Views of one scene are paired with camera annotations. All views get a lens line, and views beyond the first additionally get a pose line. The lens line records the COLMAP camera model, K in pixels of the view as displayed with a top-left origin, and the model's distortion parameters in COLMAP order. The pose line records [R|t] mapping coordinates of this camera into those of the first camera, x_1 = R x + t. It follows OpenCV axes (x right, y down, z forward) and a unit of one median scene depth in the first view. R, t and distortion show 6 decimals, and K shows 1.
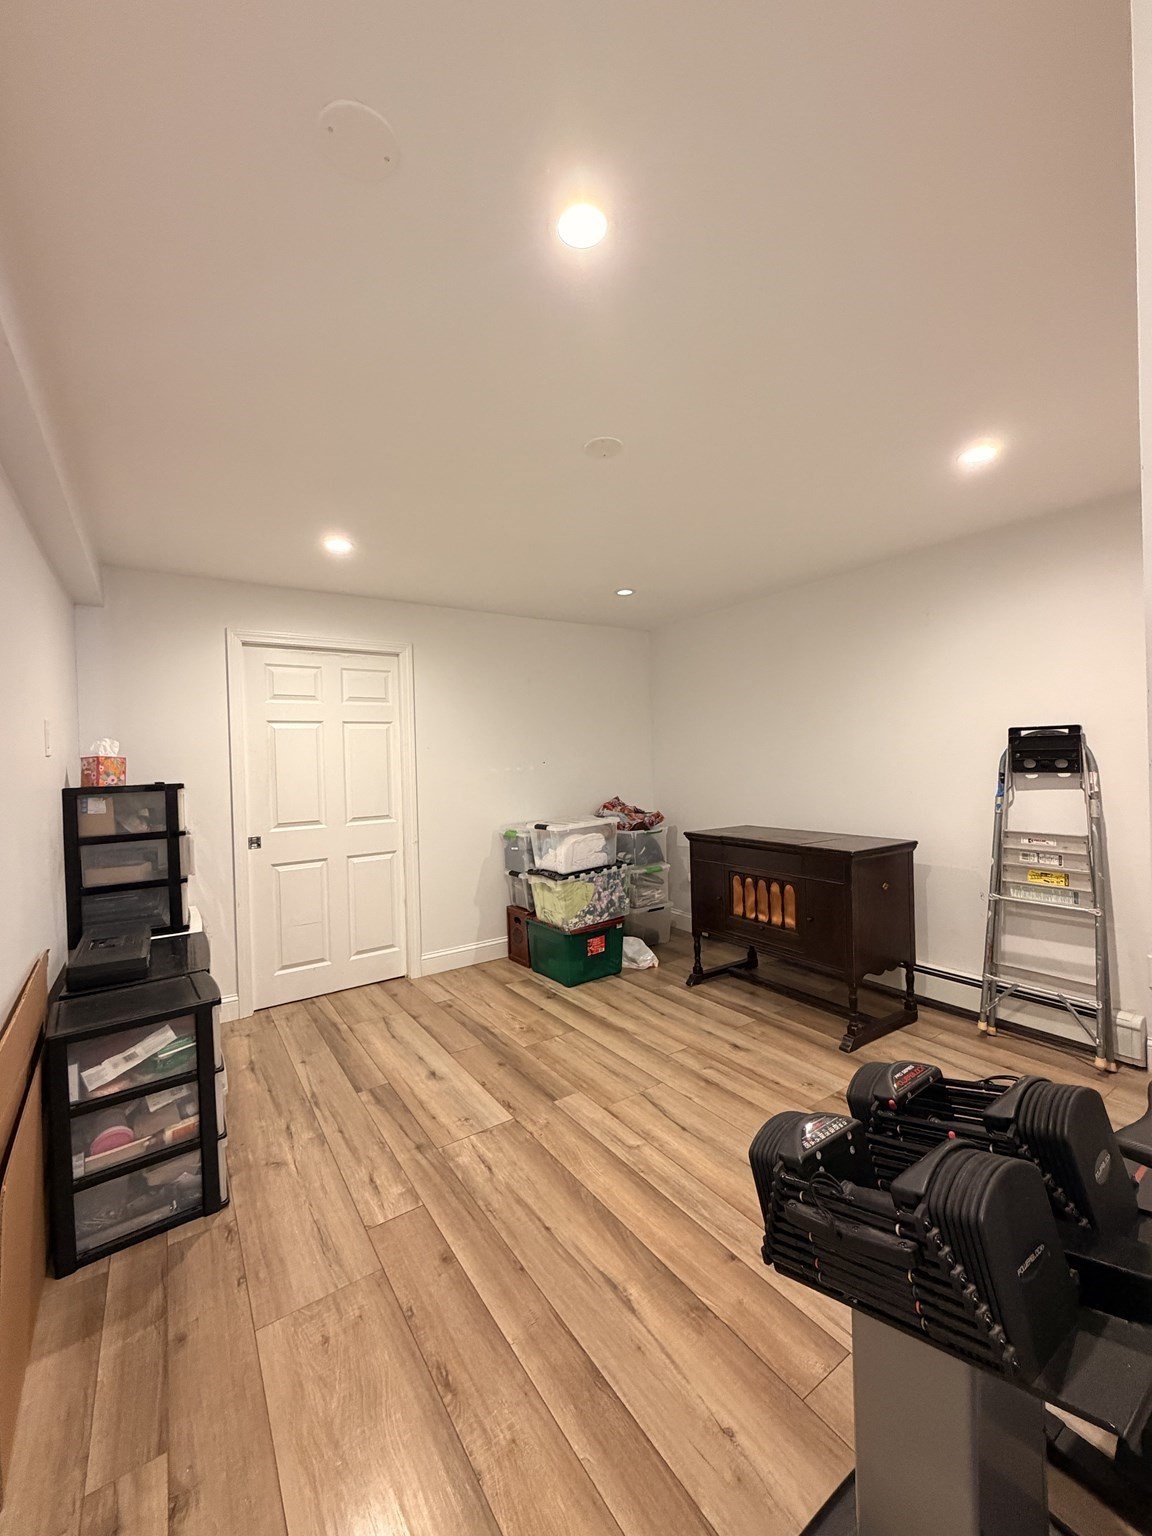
lens RADIAL K [[610.9, 0, 574.3], [0, 610.9, 763.9], [0, 0, 1]] dist [-0.001435, 0.000345]
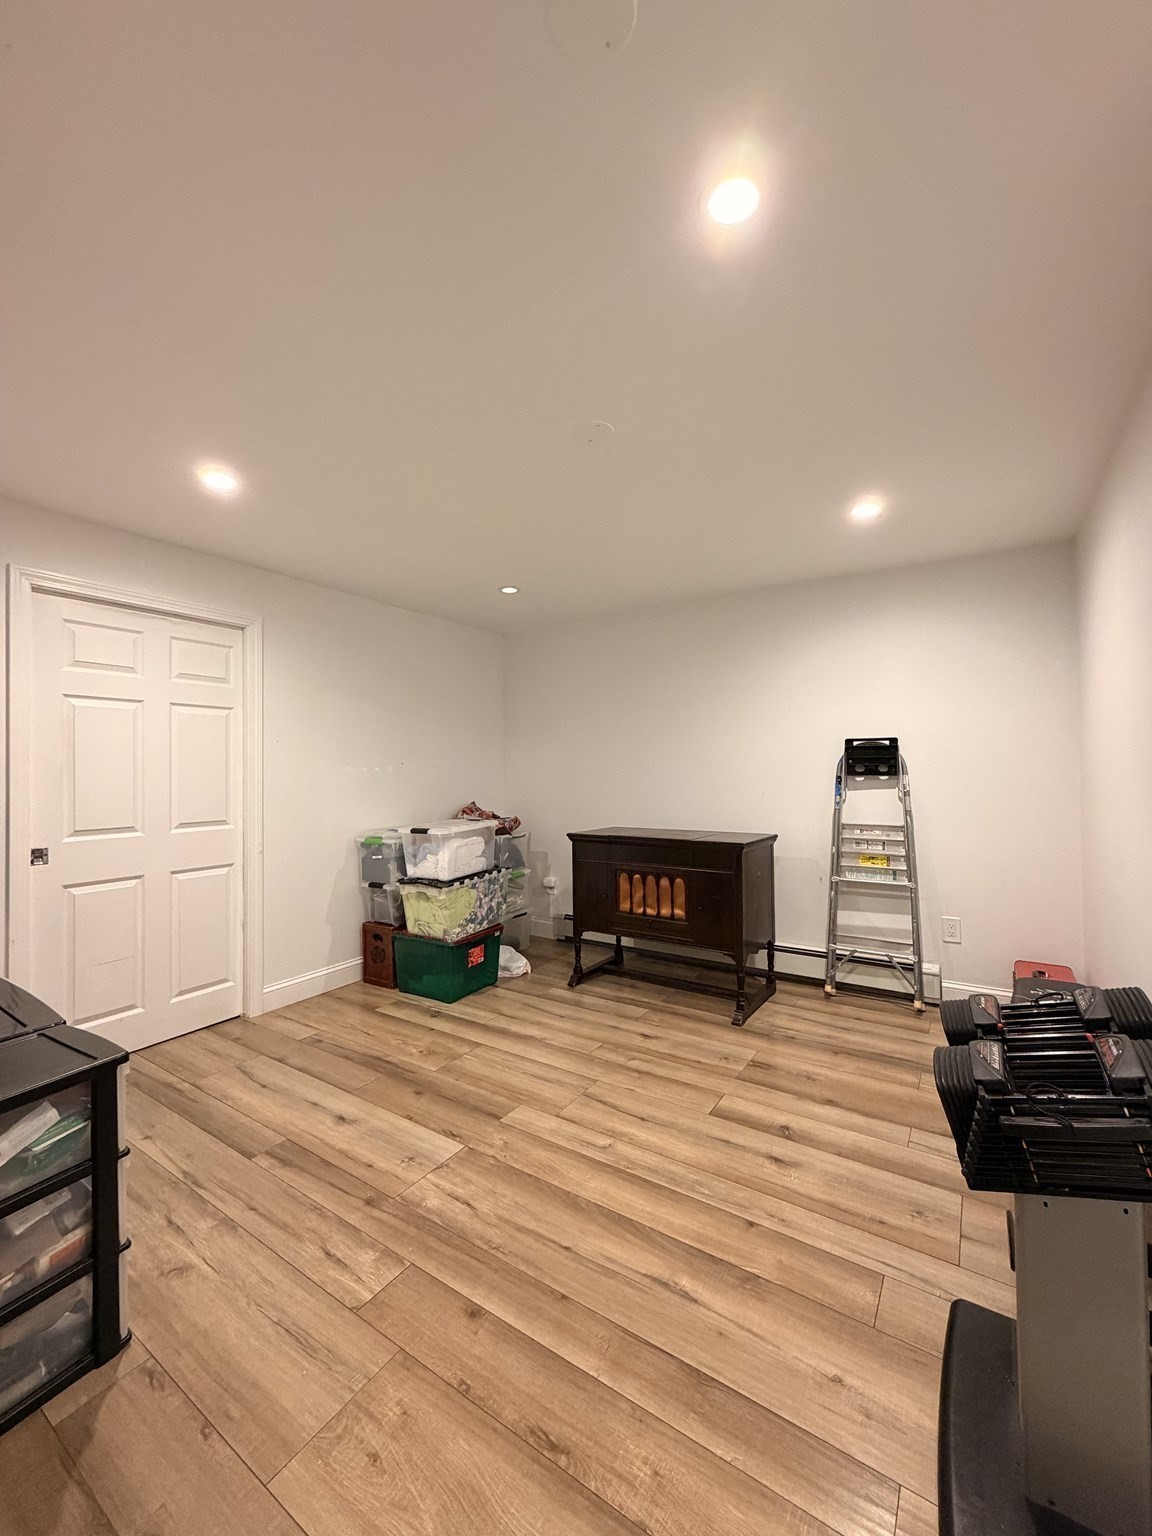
lens RADIAL K [[610.9, 0, 576.4], [0, 610.9, 764.7], [0, 0, 1]] dist [-0.001435, 0.000345]
pose [[0.924856, 0.024520, 0.379526, -0.280611], [-0.014239, 0.999452, -0.029873, 0.041585], [-0.380050, 0.022224, 0.924699, 0.088890]]
